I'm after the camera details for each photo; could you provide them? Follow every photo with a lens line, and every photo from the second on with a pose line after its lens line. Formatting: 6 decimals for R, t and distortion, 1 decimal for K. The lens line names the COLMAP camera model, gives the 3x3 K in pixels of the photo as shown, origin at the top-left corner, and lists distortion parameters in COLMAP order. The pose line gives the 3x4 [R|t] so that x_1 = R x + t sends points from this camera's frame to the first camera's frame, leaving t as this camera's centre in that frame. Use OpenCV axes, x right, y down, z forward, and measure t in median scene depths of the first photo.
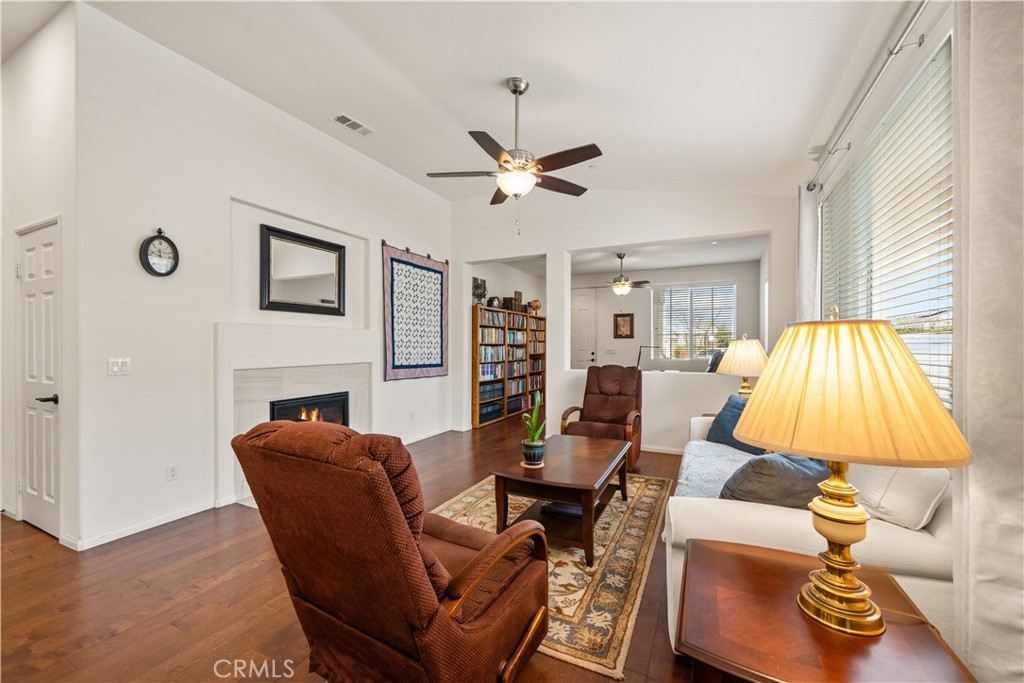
lens RADIAL K [[406.4, 0, 509.6], [0, 406.4, 346.2], [0, 0, 1]] dist [-0.004239, 0.000055]
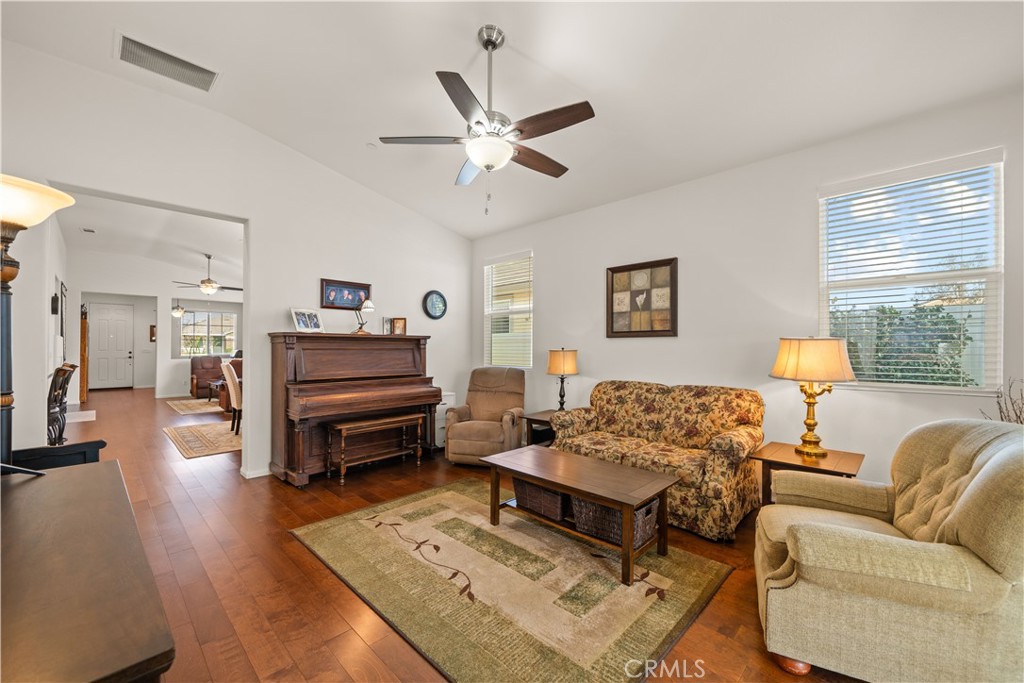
lens RADIAL K [[406.4, 0, 509.0], [0, 406.4, 348.4], [0, 0, 1]] dist [-0.004239, 0.000055]
pose [[0.303625, 0.003681, 0.952785, -0.982036], [-0.002273, 0.999992, -0.003139, 0.008346], [-0.952789, -0.001213, 0.303631, -0.910204]]
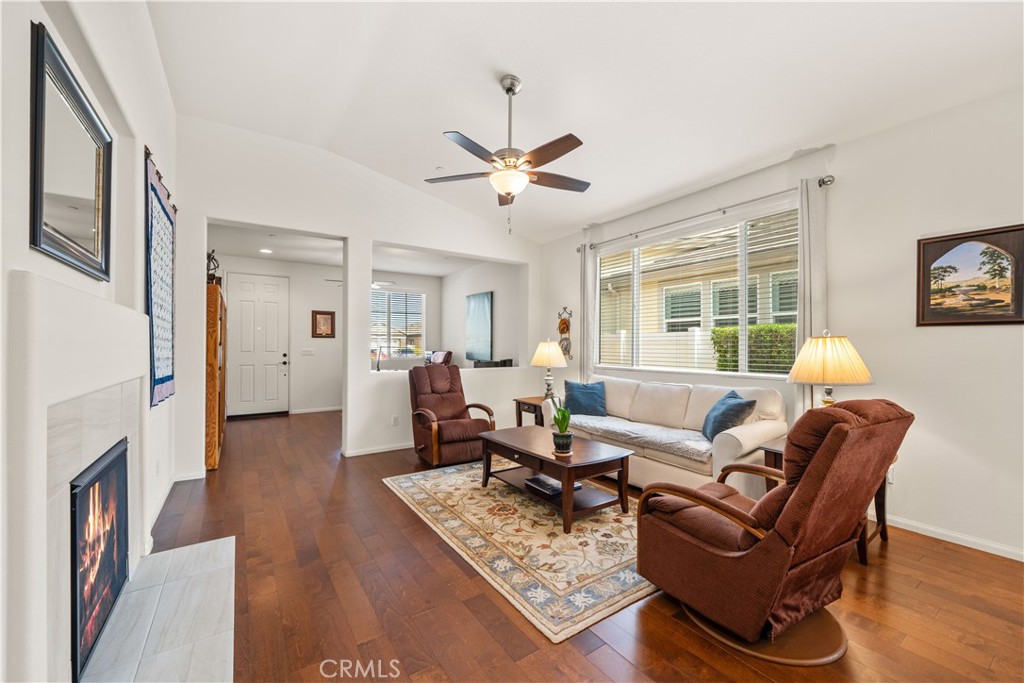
lens RADIAL K [[406.4, 0, 507.8], [0, 406.4, 346.3], [0, 0, 1]] dist [-0.004239, 0.000055]
pose [[0.493932, 0.002733, 0.869496, -0.399779], [-0.000691, 0.999996, -0.002751, 0.002428], [-0.869500, 0.000758, 0.493932, 0.241650]]
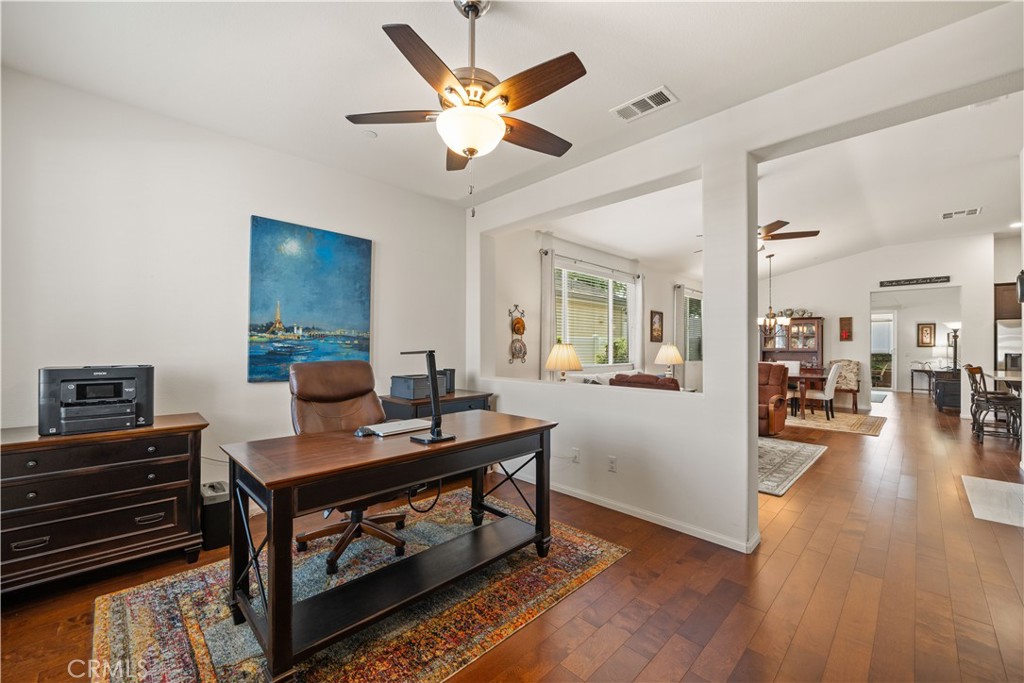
lens RADIAL K [[406.4, 0, 506.3], [0, 406.4, 346.2], [0, 0, 1]] dist [-0.004239, 0.000055]
pose [[-0.945740, -0.001458, 0.324922, 0.185231], [-0.002186, 0.999996, -0.001874, -0.003497], [-0.324917, -0.002482, -0.945739, 1.309391]]
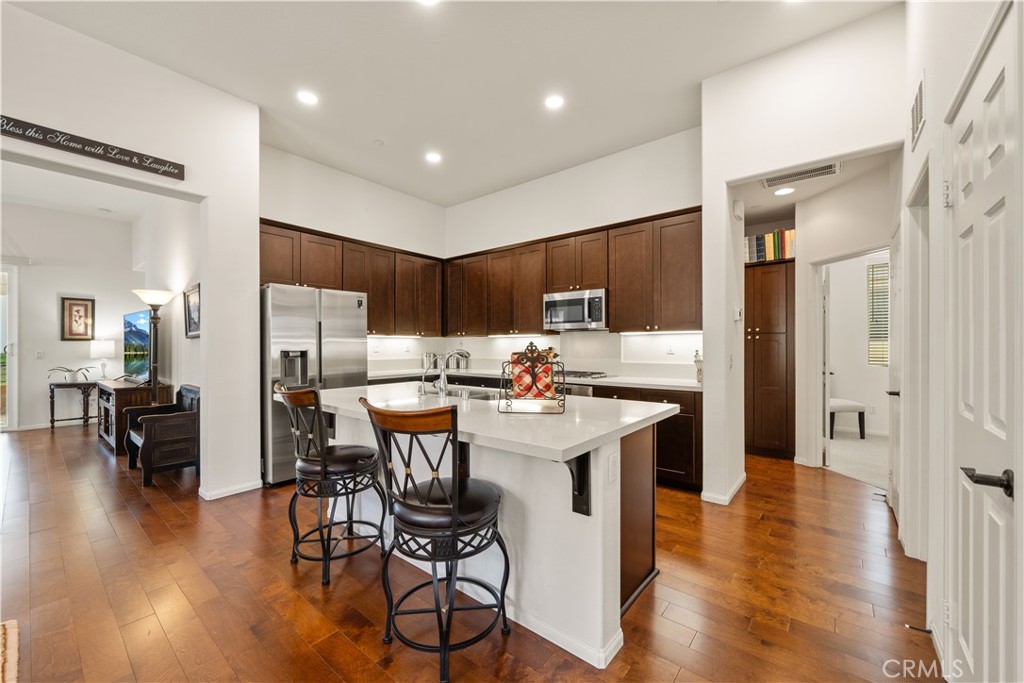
lens RADIAL K [[403.9, 0, 511.5], [0, 403.9, 345.6], [0, 0, 1]] dist [-0.000422, -0.000195]
pose [[-0.227546, 0.002757, -0.973763, -0.273977], [-0.000366, 0.999996, 0.002917, 0.002150], [0.973767, 0.001020, -0.227544, 0.260463]]
